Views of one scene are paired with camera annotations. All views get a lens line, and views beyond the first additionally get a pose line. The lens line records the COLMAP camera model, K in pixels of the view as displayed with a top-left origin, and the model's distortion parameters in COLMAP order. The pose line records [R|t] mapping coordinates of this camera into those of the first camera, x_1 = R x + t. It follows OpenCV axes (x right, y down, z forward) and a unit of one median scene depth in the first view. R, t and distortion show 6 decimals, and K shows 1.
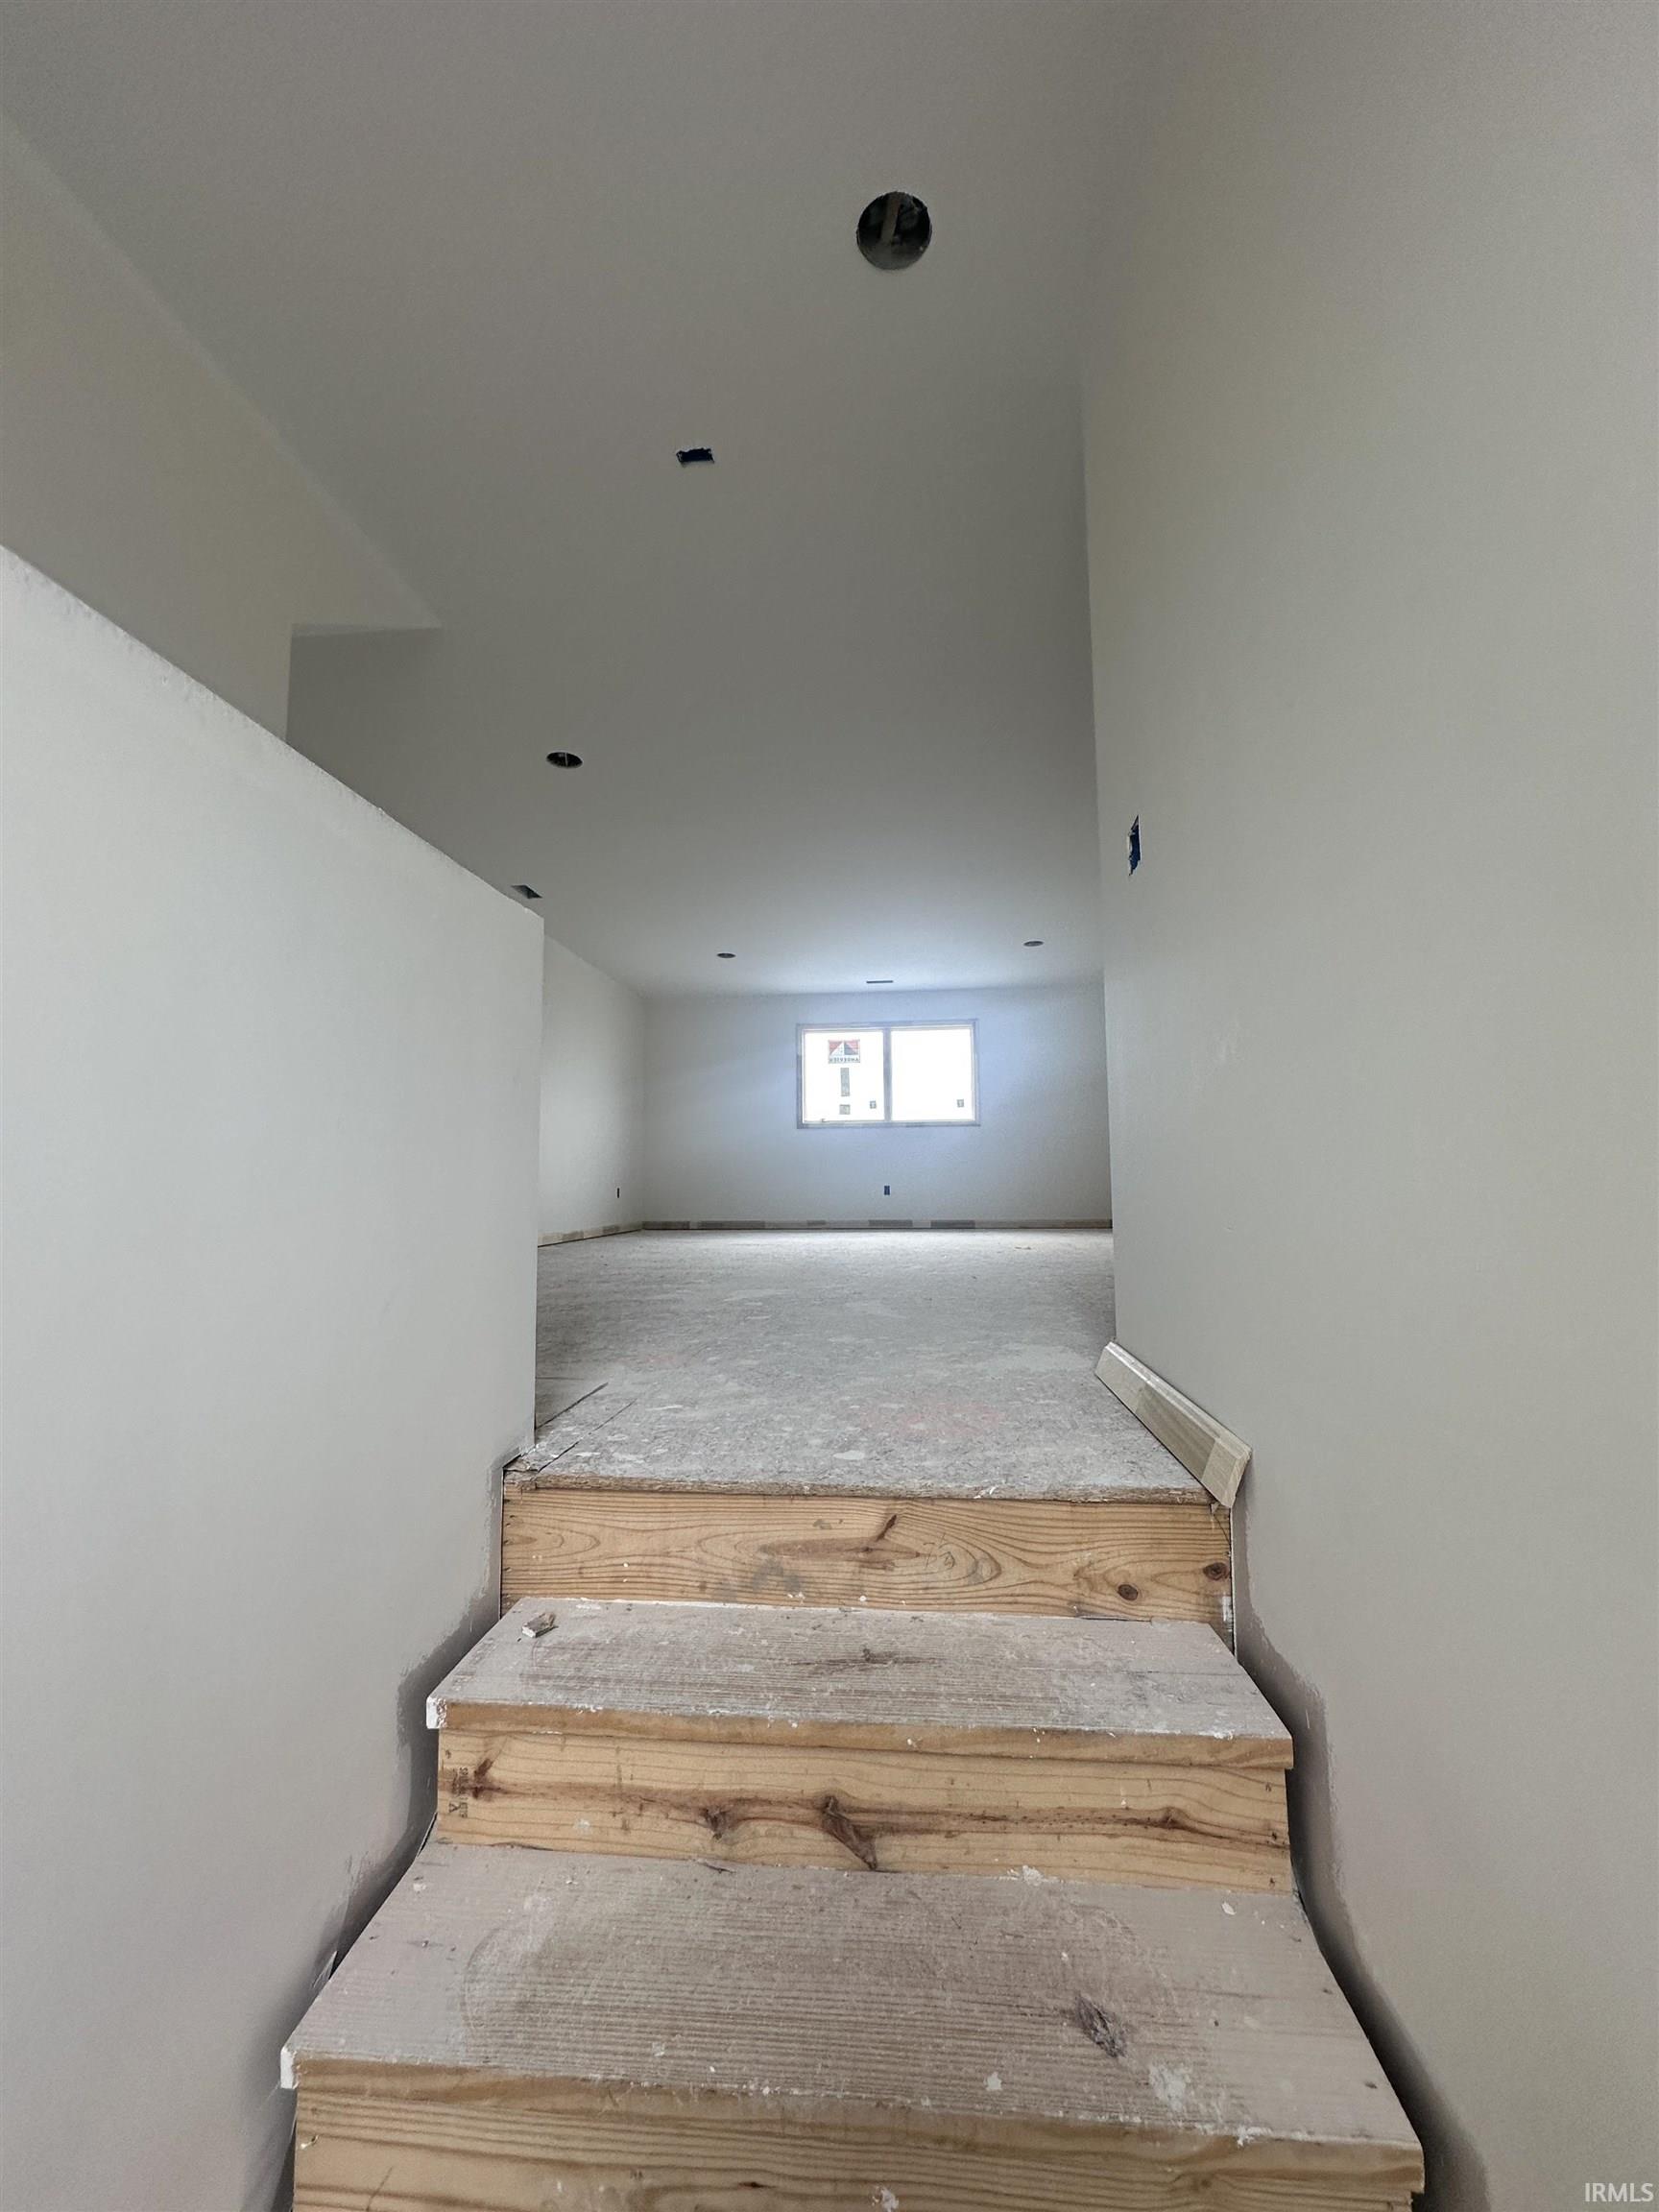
lens RADIAL K [[883.2, 0, 829.5], [0, 883.2, 1106.0], [0, 0, 1]] dist [-0.002526, 0.000339]
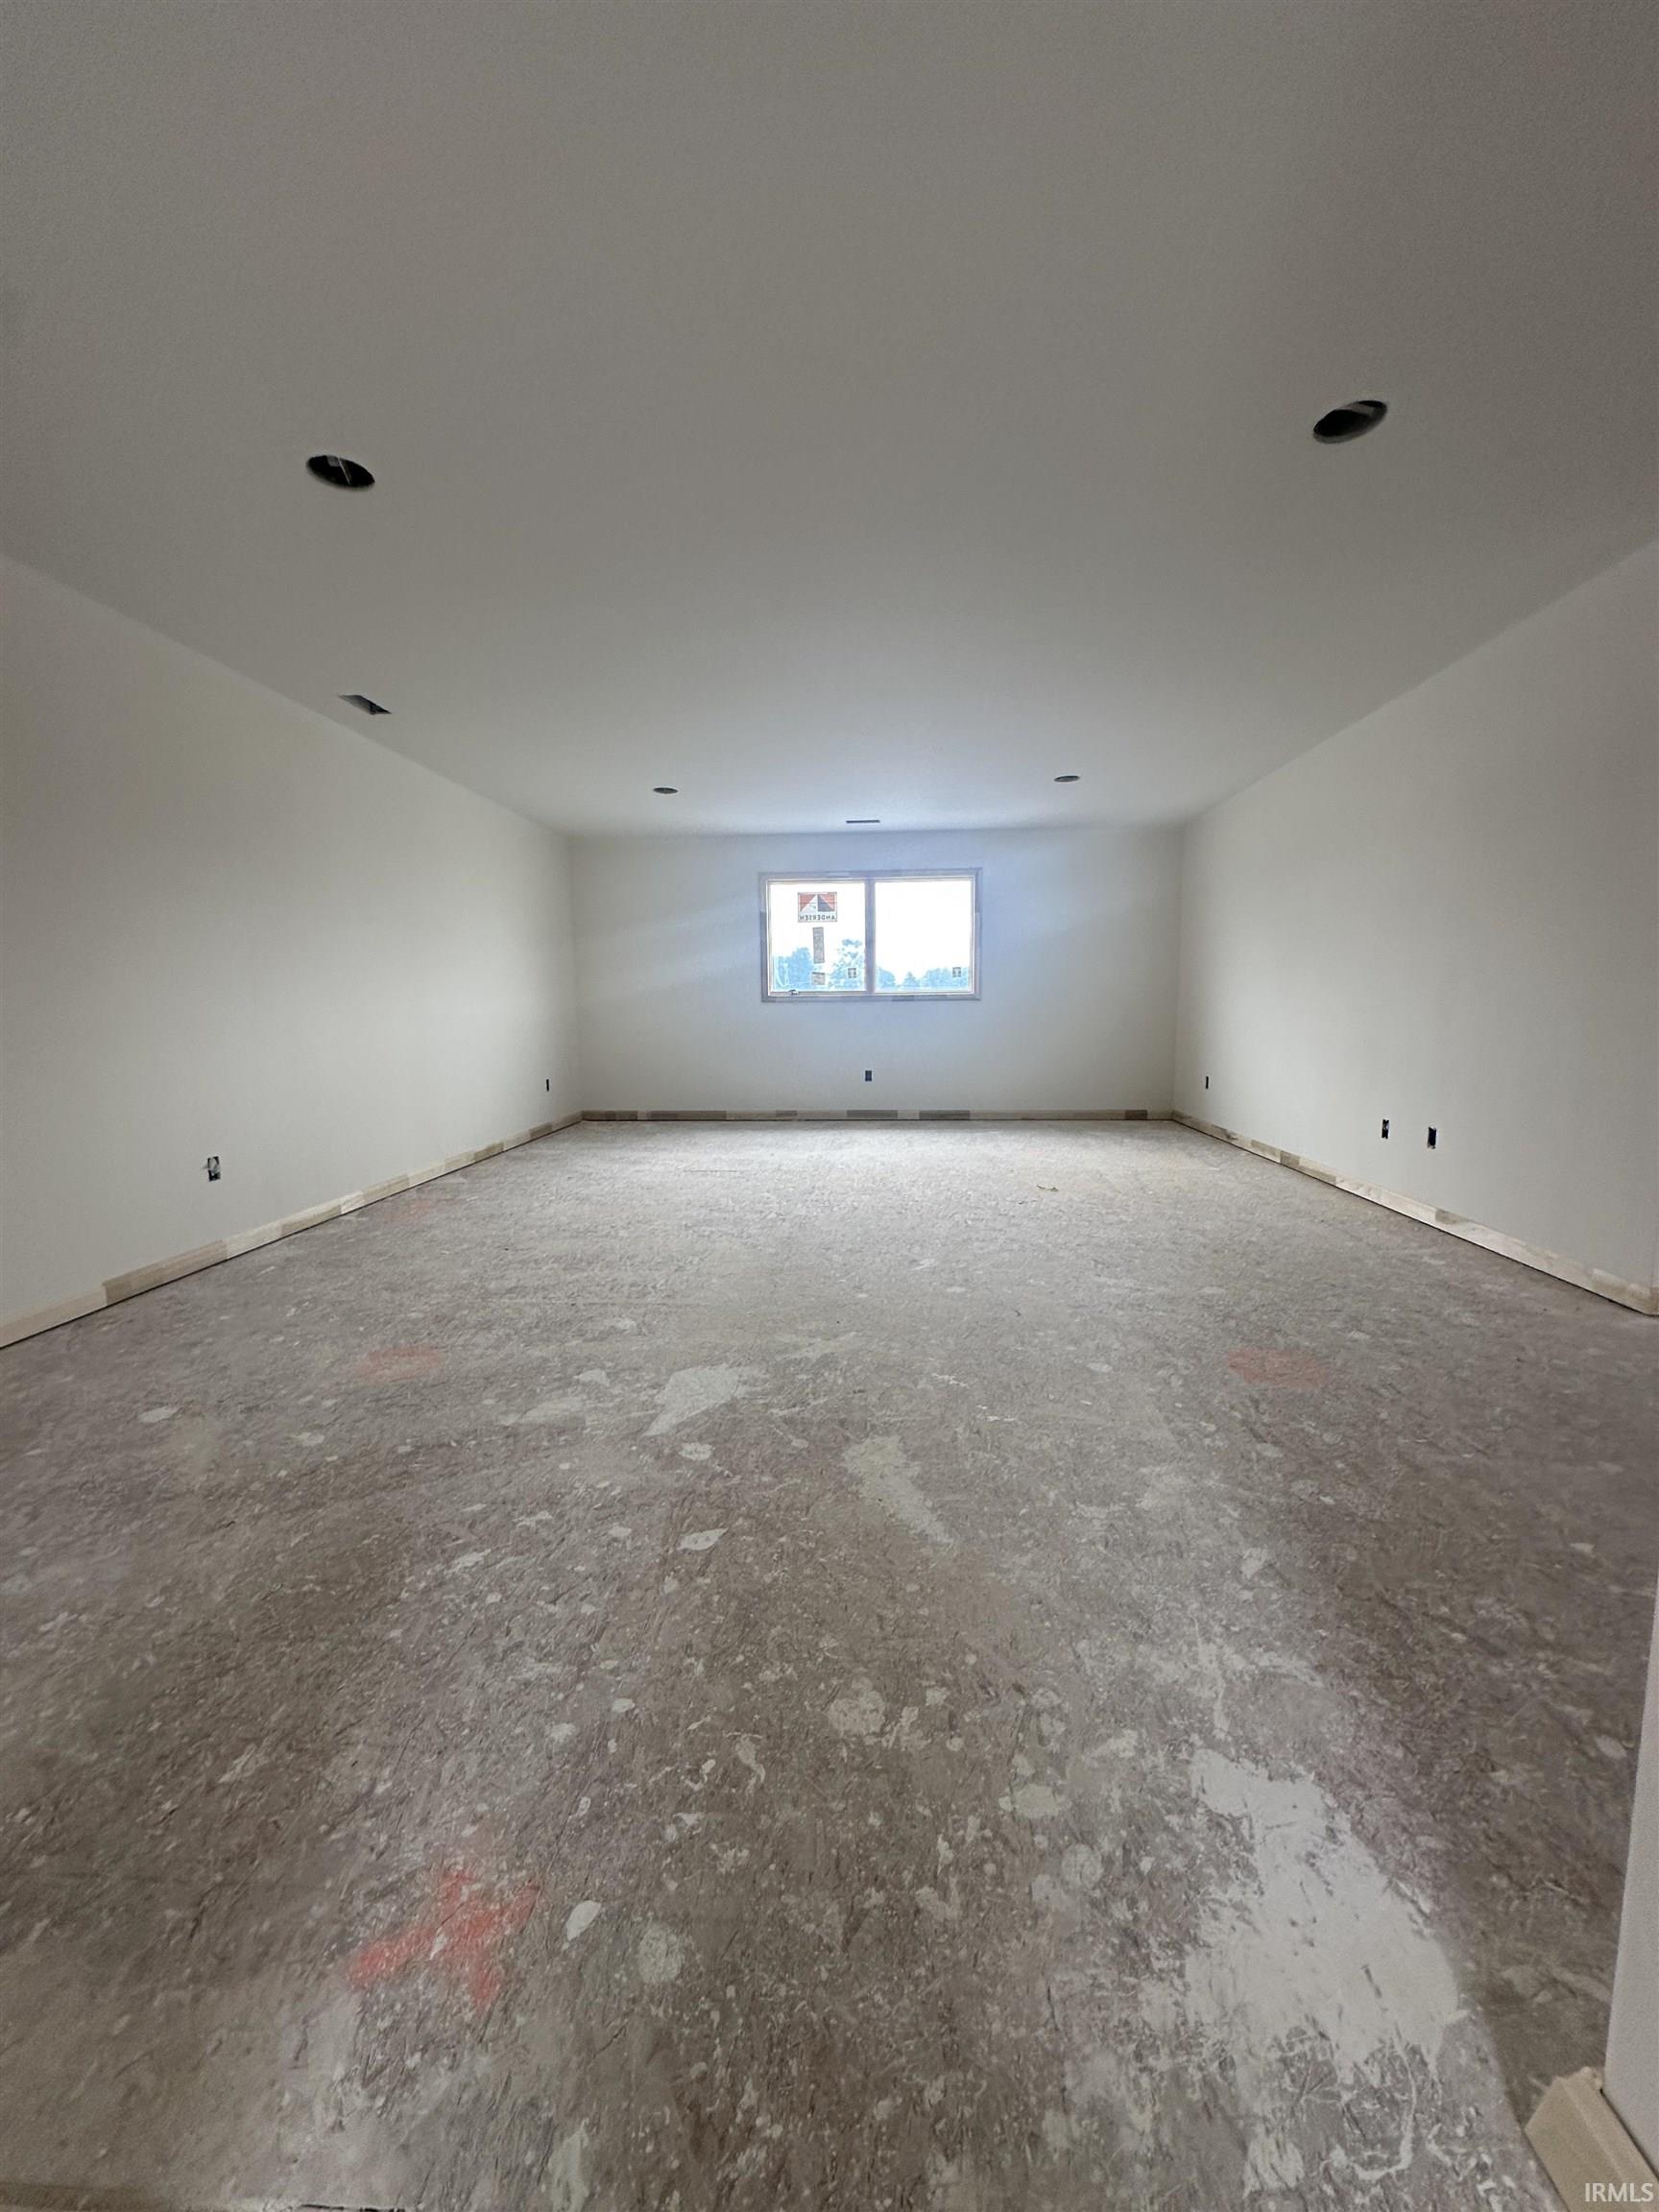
lens RADIAL K [[883.2, 0, 829.5], [0, 883.2, 1106.0], [0, 0, 1]] dist [-0.002526, 0.000339]
pose [[0.999214, -0.006479, 0.039120, -0.005877], [-0.001691, 0.978702, 0.205280, -0.049961], [-0.039617, -0.205185, 0.977921, 0.158078]]
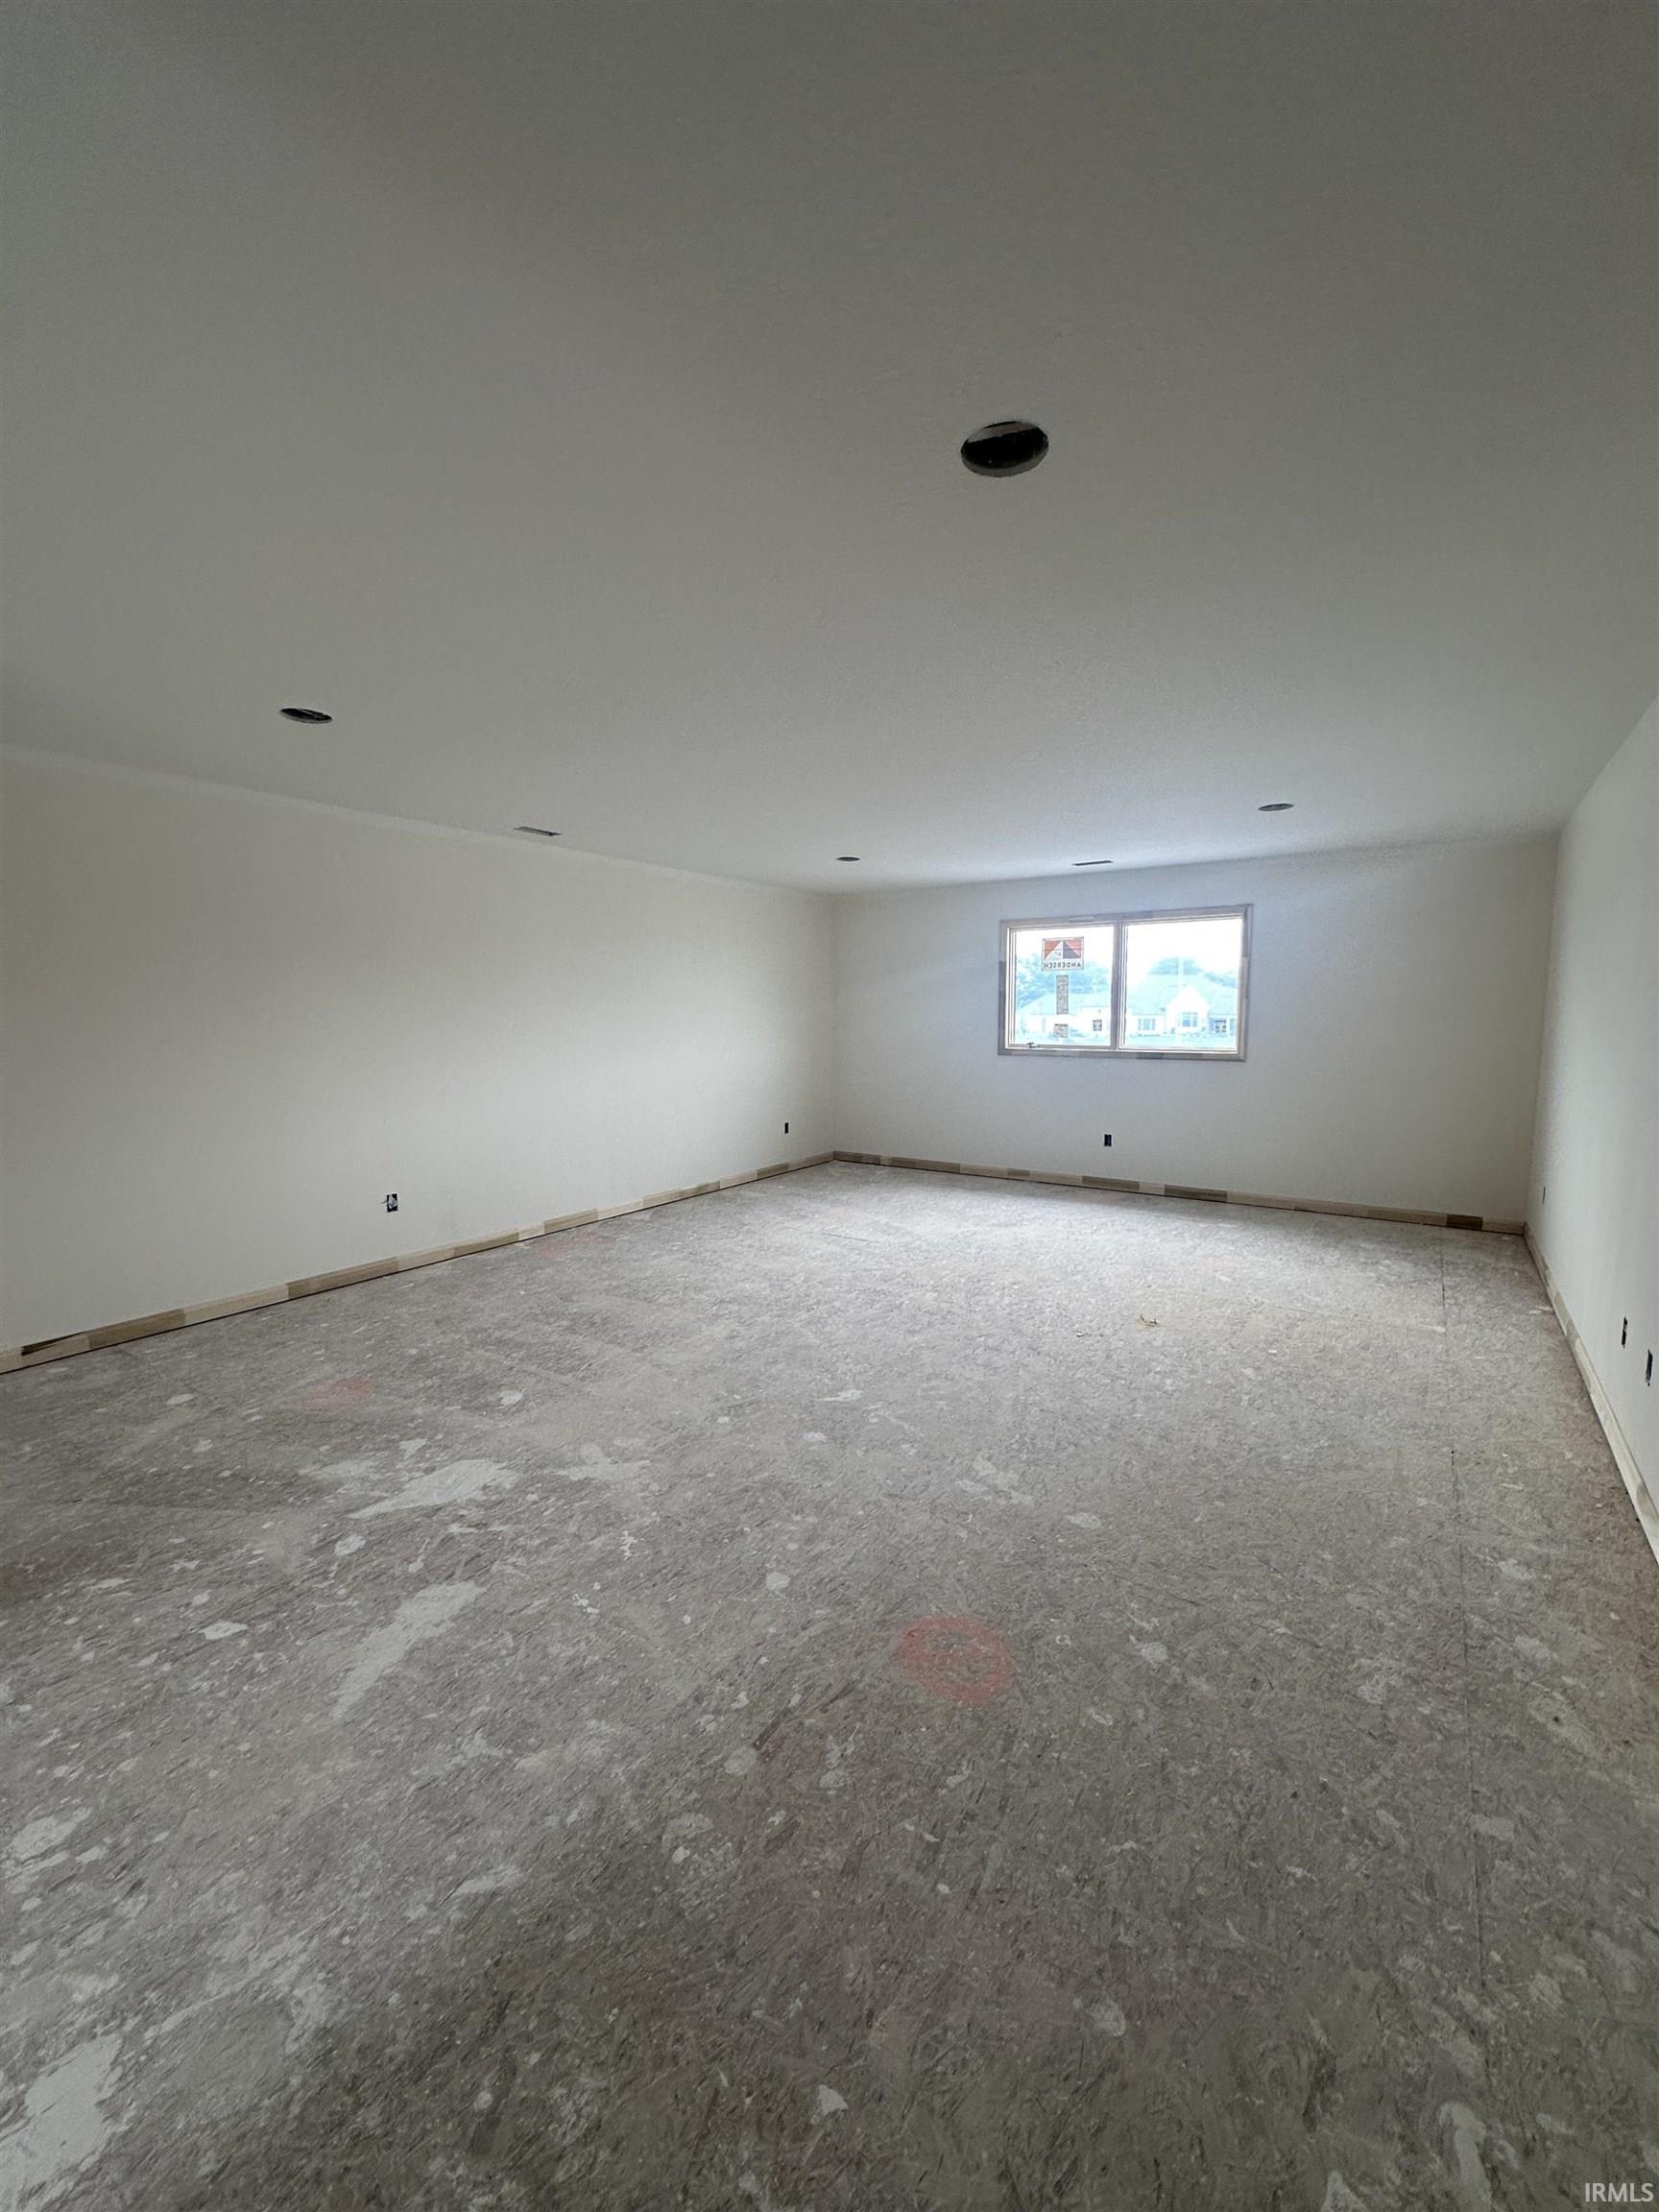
lens RADIAL K [[883.2, 0, 829.5], [0, 883.2, 1106.0], [0, 0, 1]] dist [-0.002526, 0.000339]
pose [[0.882059, 0.055391, -0.467871, 0.205185], [0.039469, 0.980886, 0.190537, -0.087347], [0.469482, -0.186531, 0.863014, 0.227939]]
